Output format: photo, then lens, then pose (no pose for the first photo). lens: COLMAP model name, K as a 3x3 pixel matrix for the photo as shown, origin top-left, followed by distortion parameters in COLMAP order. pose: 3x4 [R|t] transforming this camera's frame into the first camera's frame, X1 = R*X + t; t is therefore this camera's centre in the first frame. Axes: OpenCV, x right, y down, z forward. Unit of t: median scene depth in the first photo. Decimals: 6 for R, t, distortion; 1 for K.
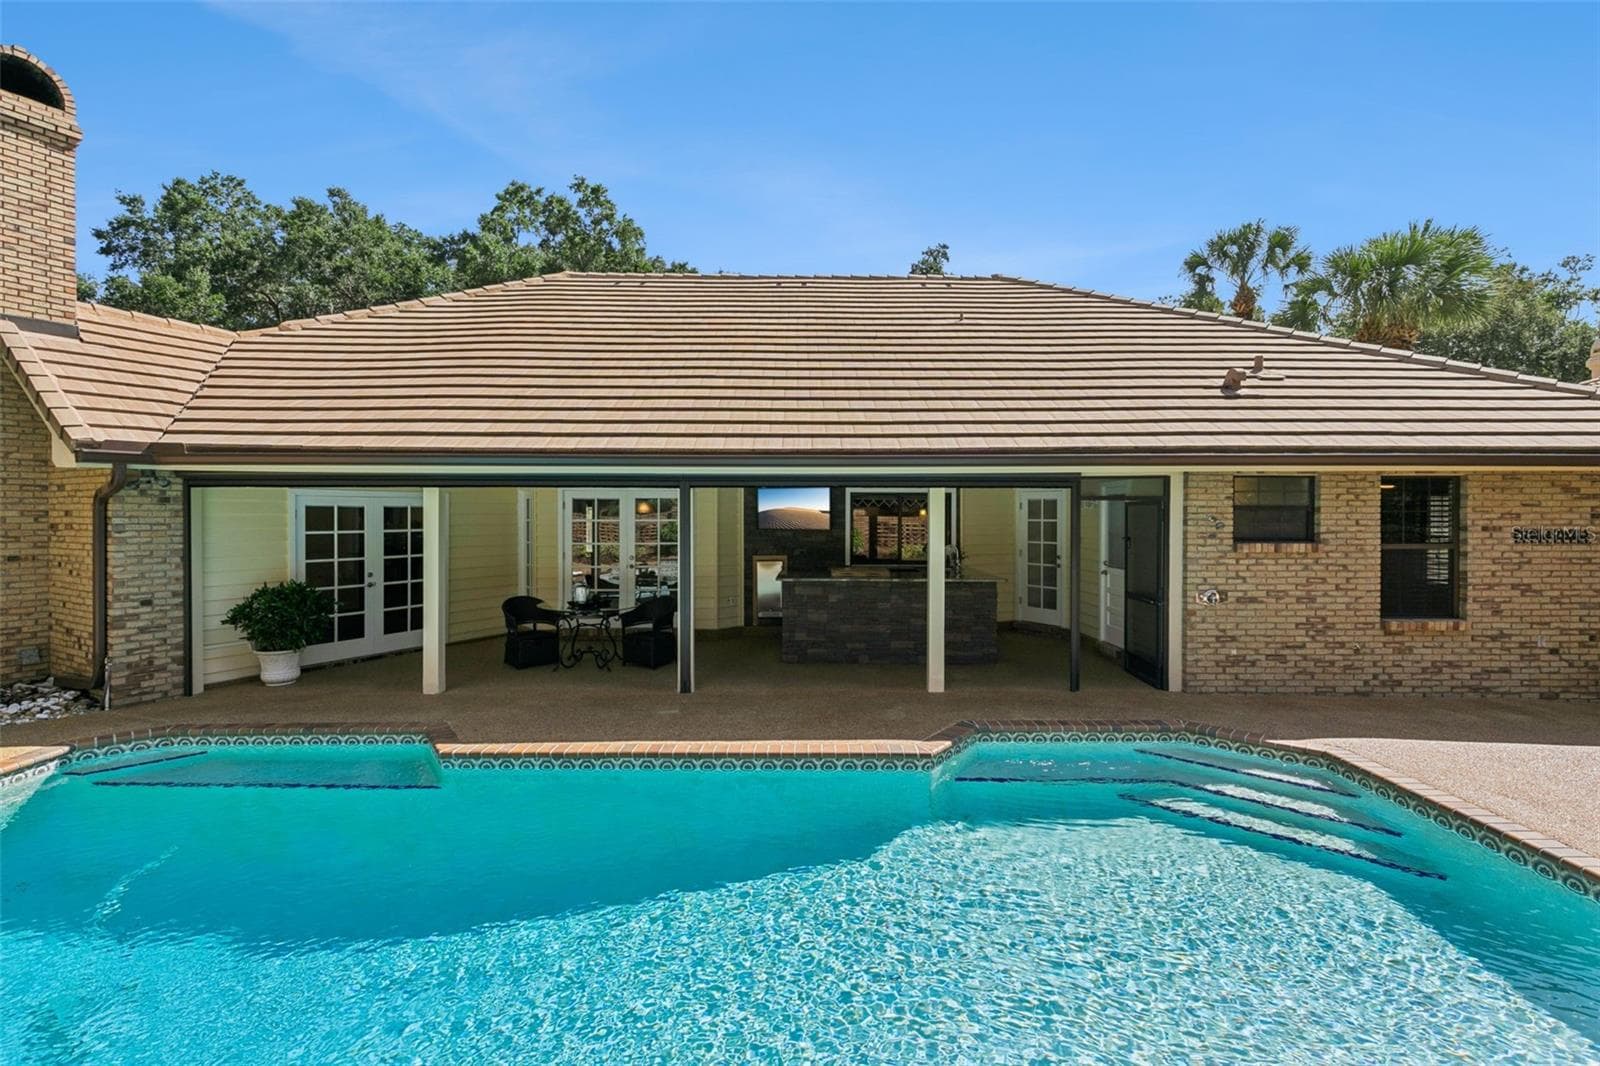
lens RADIAL K [[720.8, 0, 828.8], [0, 720.8, 521.1], [0, 0, 1]] dist [0.002746, 0.000840]
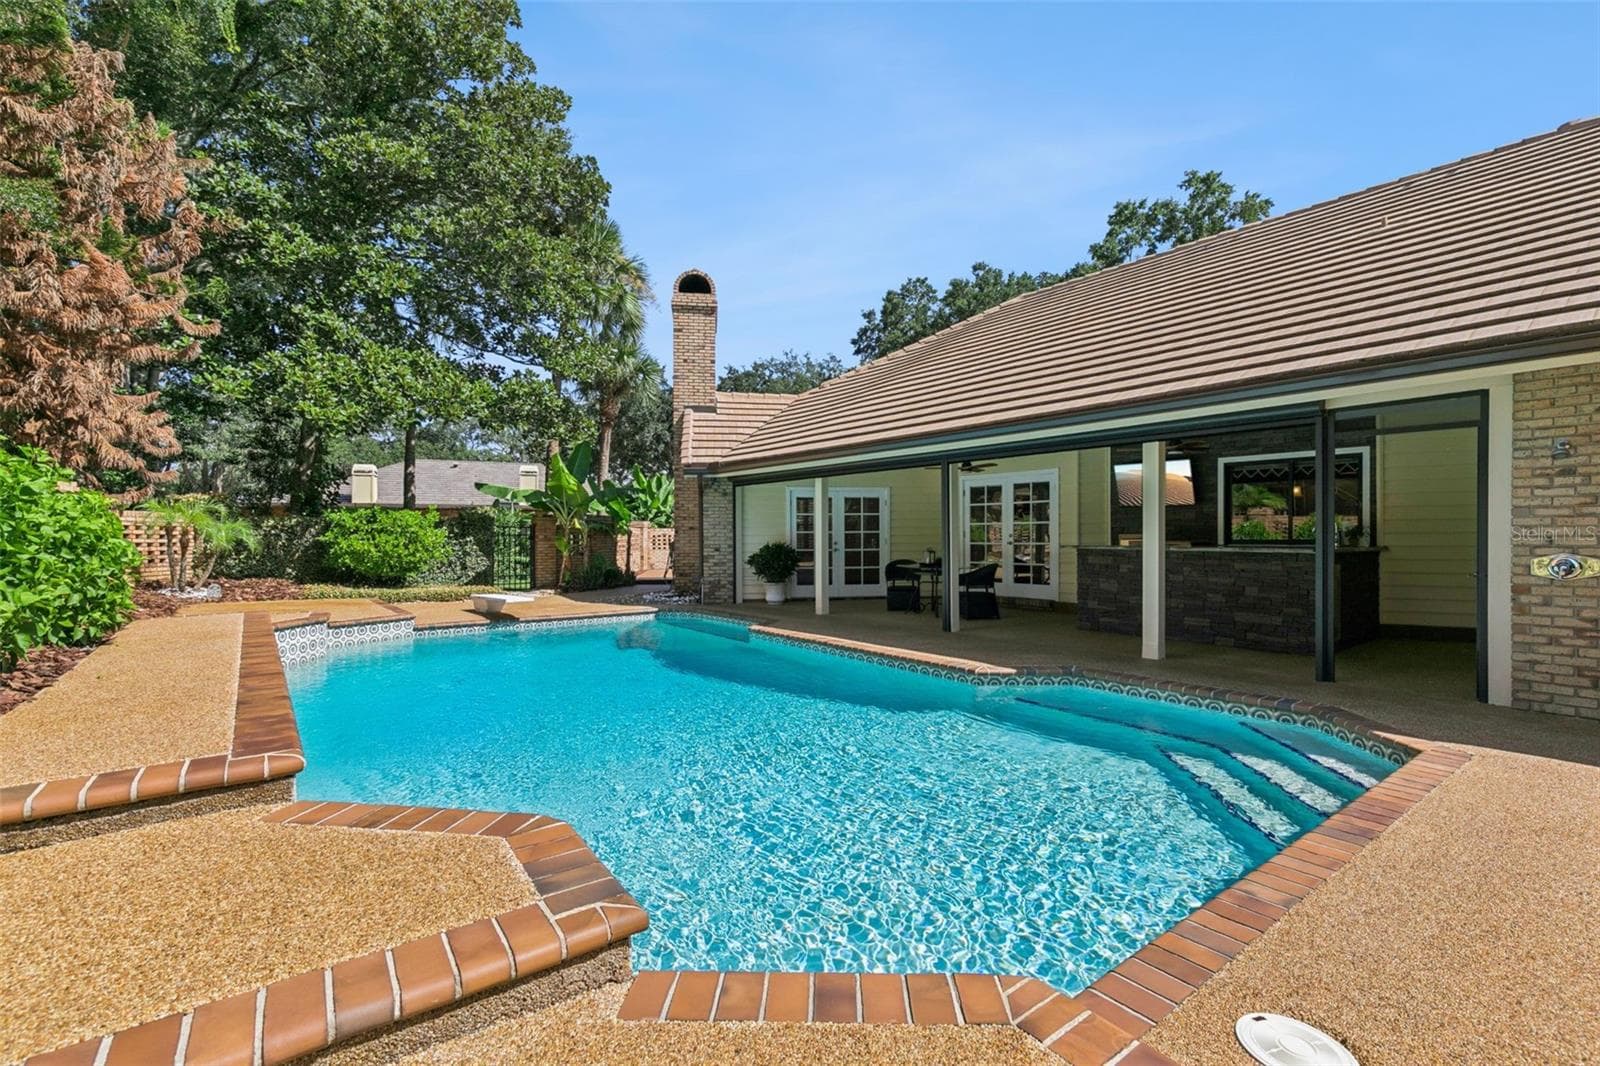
lens RADIAL K [[723.0, 0, 800.0], [0, 723.0, 533.0], [0, 0, 1]] dist [0.000537, 0.000151]
pose [[0.594661, -0.005665, -0.803956, 0.511377], [-0.003296, 0.999950, -0.009484, 0.066406], [0.803969, 0.008289, 0.594613, 0.053147]]
